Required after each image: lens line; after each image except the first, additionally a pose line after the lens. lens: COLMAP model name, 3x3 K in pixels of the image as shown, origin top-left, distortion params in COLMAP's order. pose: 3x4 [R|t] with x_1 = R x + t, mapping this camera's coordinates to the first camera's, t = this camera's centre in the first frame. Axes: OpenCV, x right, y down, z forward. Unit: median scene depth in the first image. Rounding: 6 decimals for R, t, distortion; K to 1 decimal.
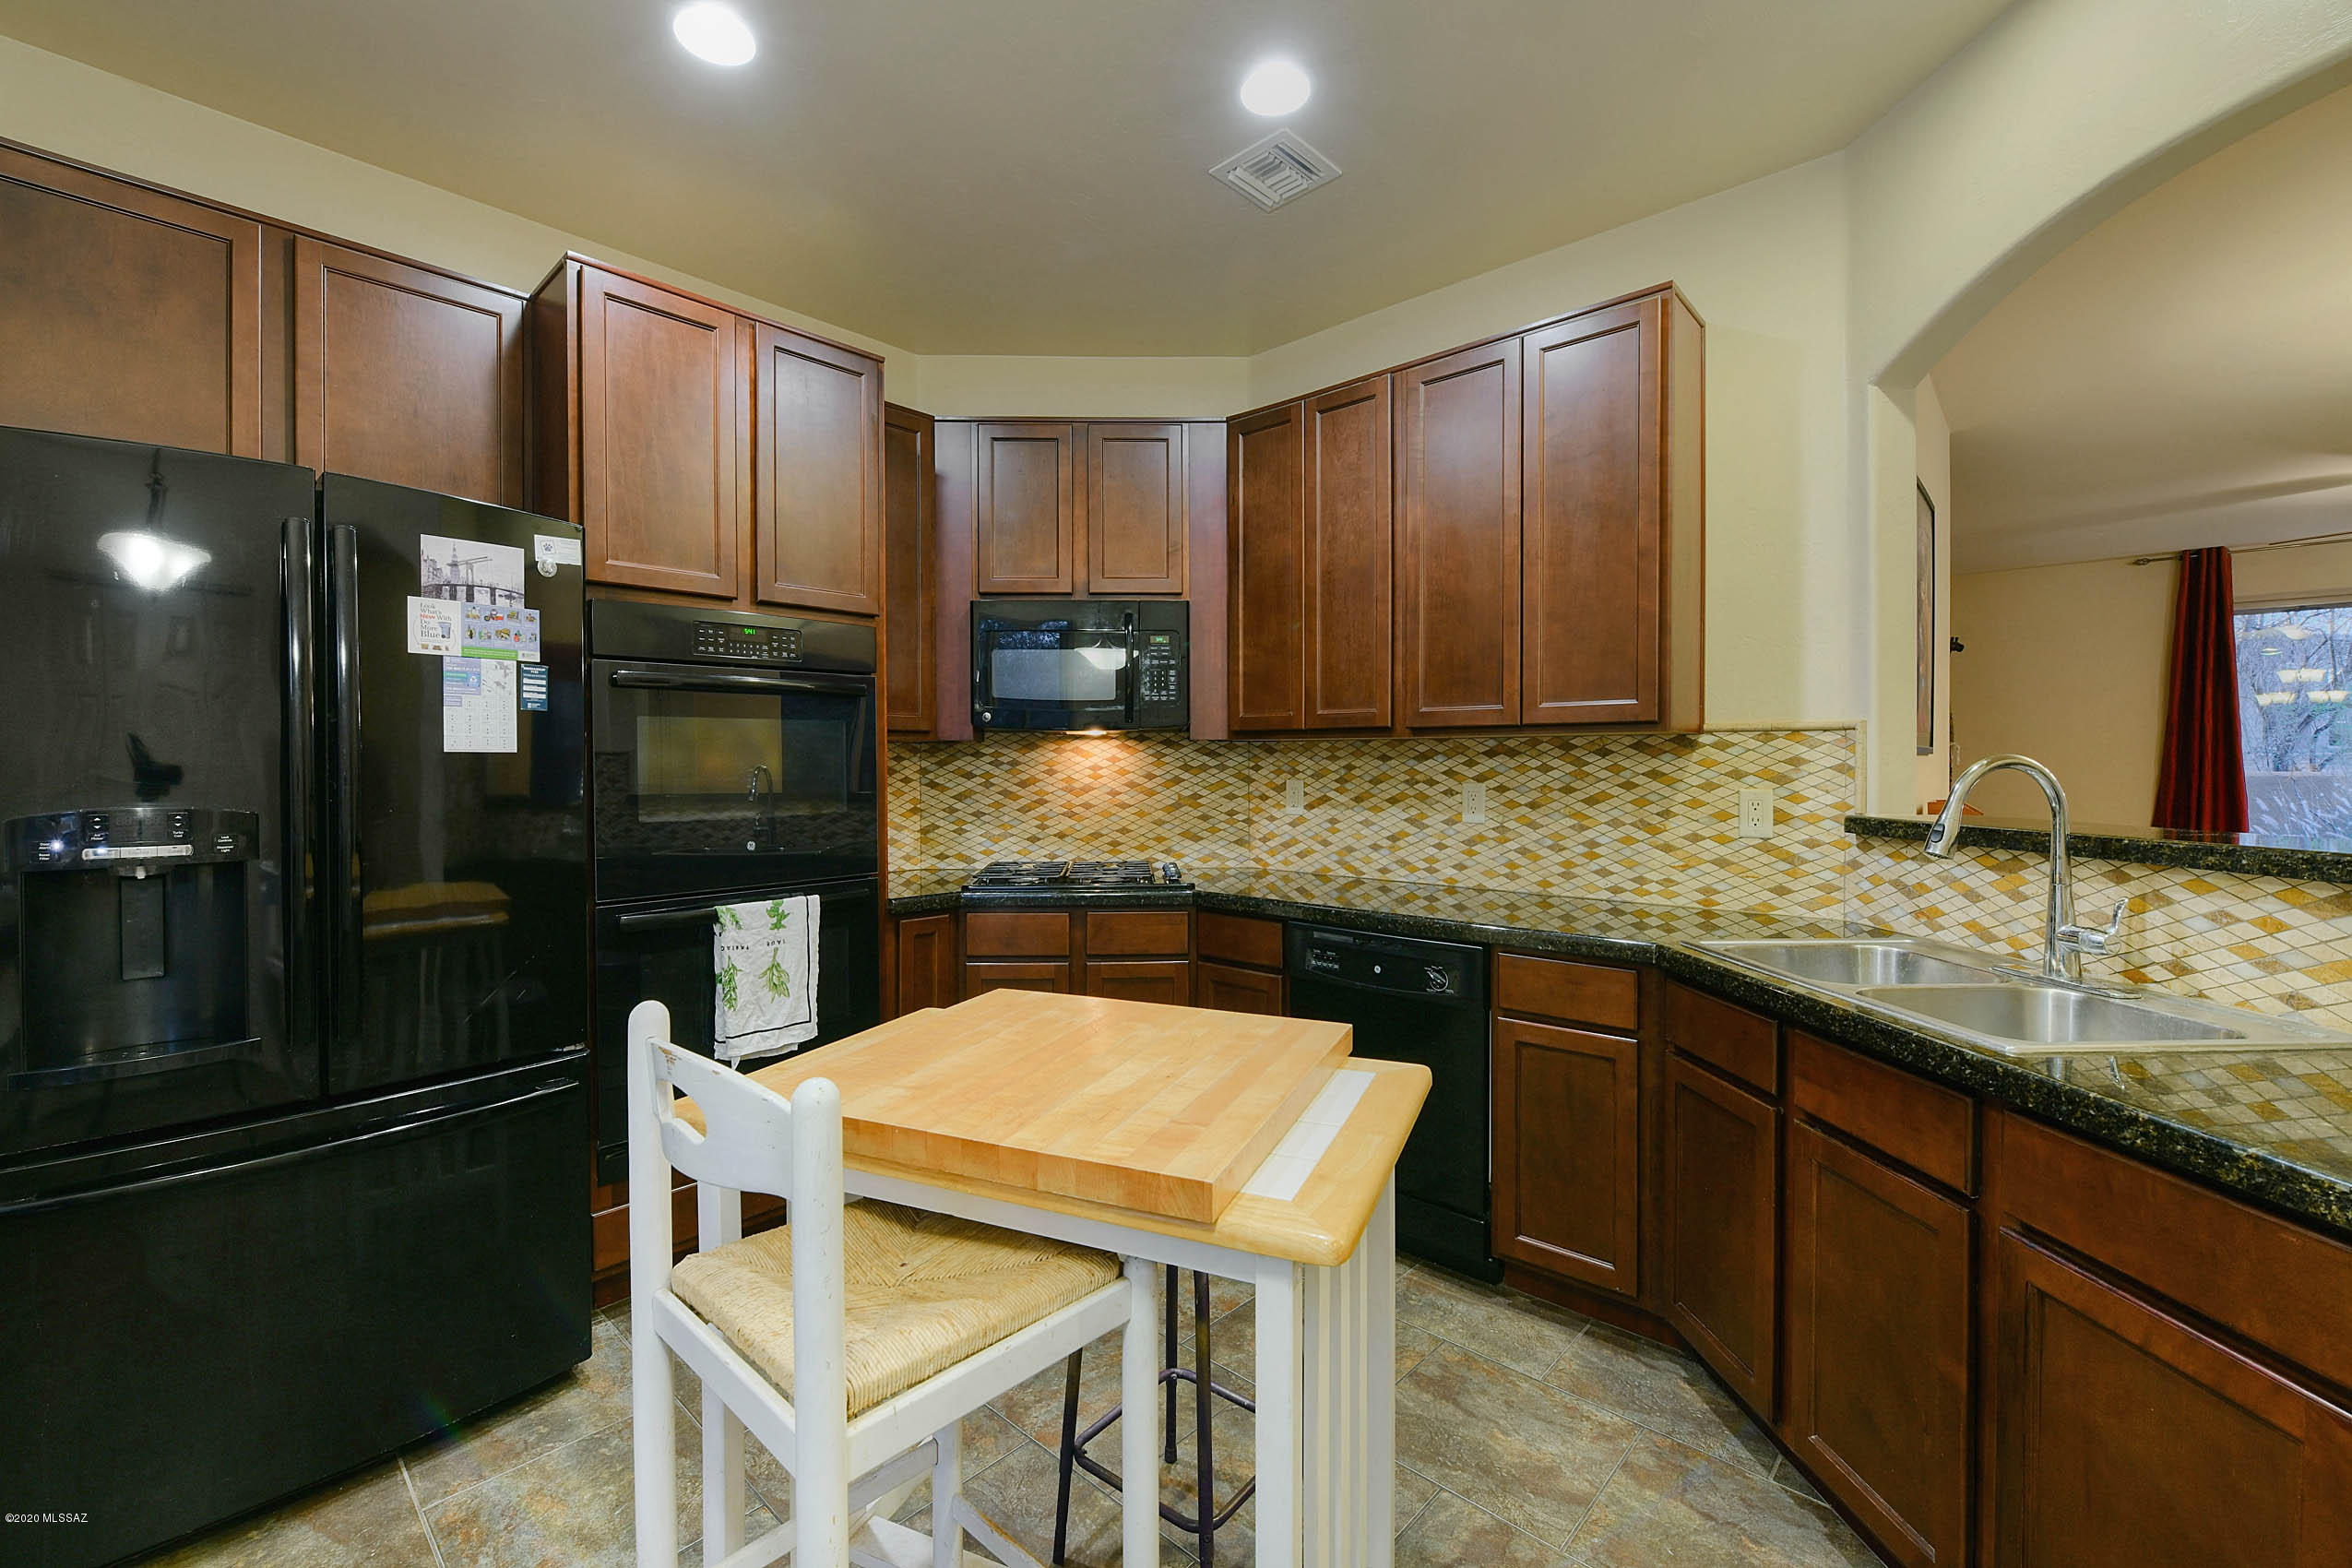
lens RADIAL K [[963.3, 0, 1185.3], [0, 963.3, 769.2], [0, 0, 1]] dist [0.000763, 0.000083]
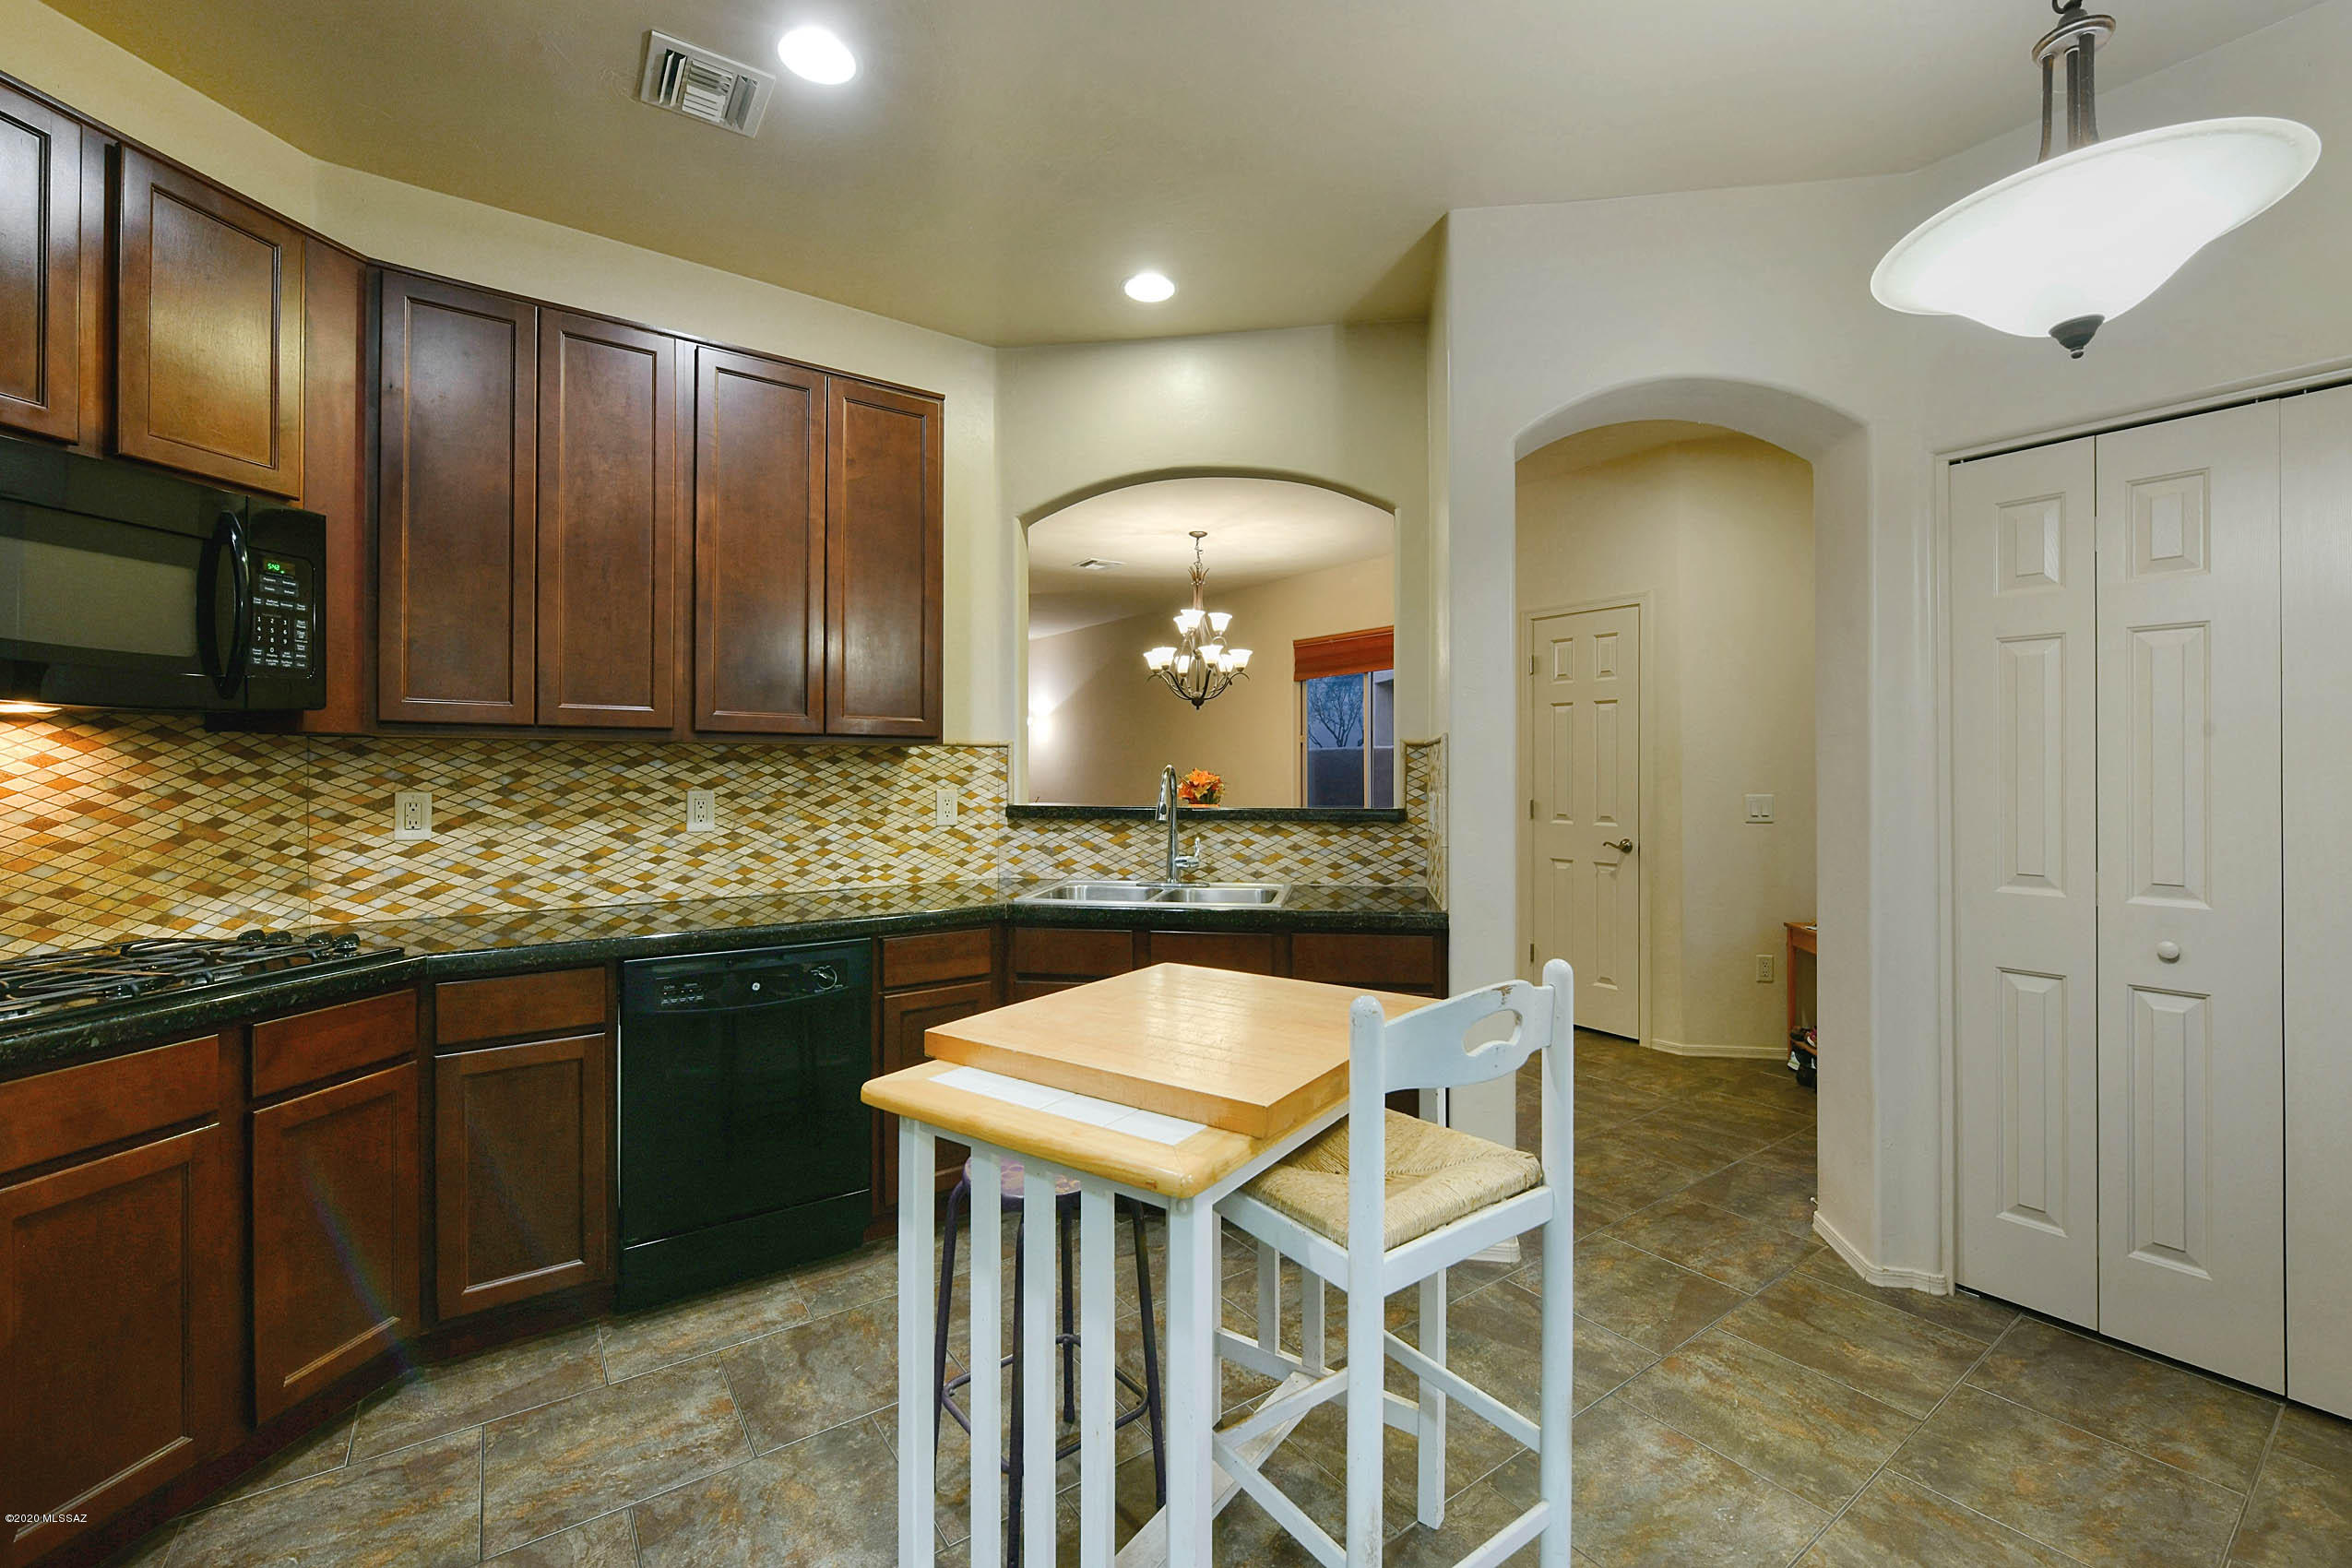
lens RADIAL K [[963.3, 0, 1185.3], [0, 963.3, 769.2], [0, 0, 1]] dist [0.000763, 0.000083]
pose [[0.221488, 0.002652, 0.975160, -0.536210], [0.004664, 0.999982, -0.003779, -0.000528], [-0.975152, 0.005385, 0.221471, 0.320128]]
